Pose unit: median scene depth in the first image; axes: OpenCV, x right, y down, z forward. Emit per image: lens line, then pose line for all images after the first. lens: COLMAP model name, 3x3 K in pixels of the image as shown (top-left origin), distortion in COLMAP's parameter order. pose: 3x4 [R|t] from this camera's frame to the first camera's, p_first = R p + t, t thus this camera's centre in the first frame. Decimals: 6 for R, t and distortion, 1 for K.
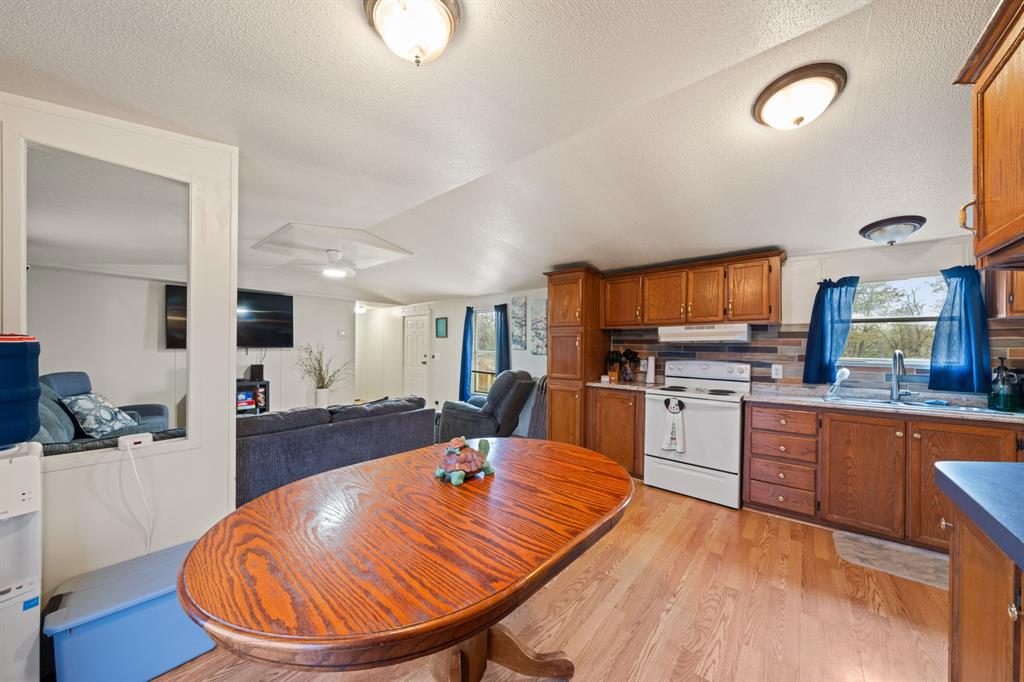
lens RADIAL K [[341.1, 0, 518.2], [0, 341.1, 345.9], [0, 0, 1]] dist [-0.011407, 0.000003]
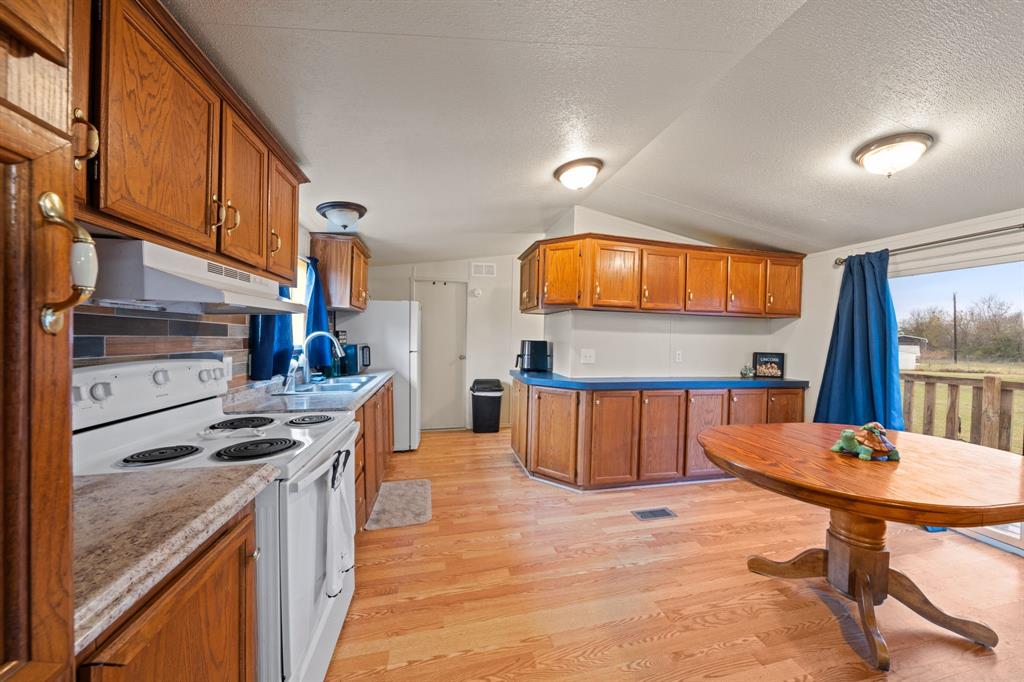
lens RADIAL K [[341.1, 0, 518.2], [0, 341.1, 345.9], [0, 0, 1]] dist [-0.011407, 0.000003]
pose [[-0.795382, -0.037075, 0.604973, 0.027459], [-0.029657, 0.999312, 0.022251, 0.007332], [-0.605382, -0.000244, -0.795935, 0.729595]]
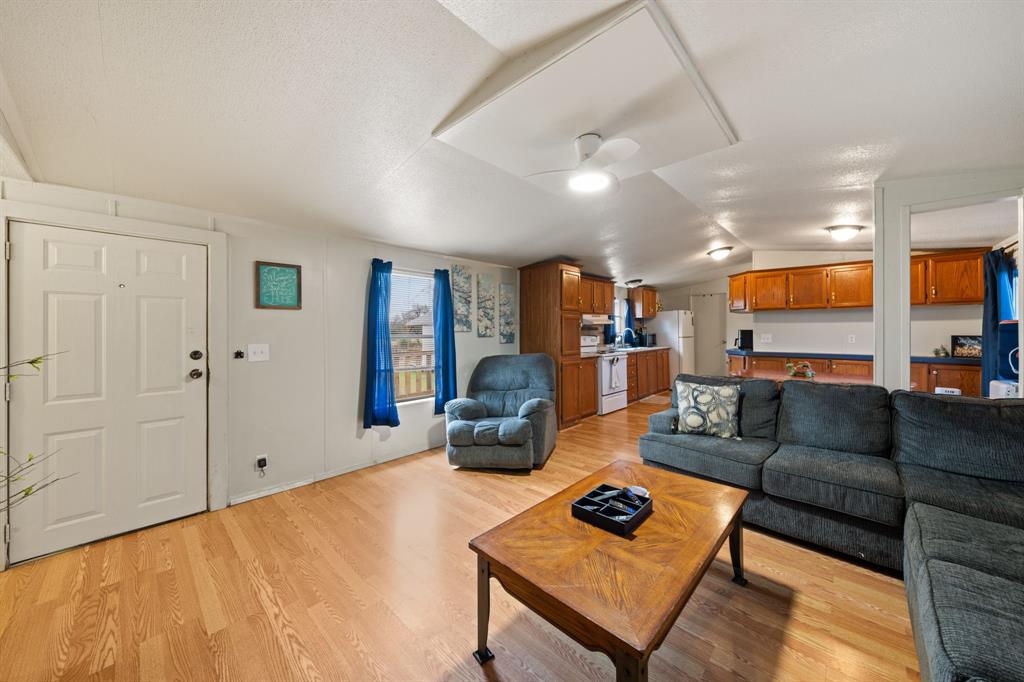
lens RADIAL K [[356.6, 0, 512.0], [0, 356.6, 341.0], [0, 0, 1]] dist [-0.000638, -0.000032]
pose [[0.067145, -0.040216, 0.996932, -0.857010], [0.001753, 0.999191, 0.040189, -0.001048], [-0.997742, -0.000951, 0.067161, 0.863084]]
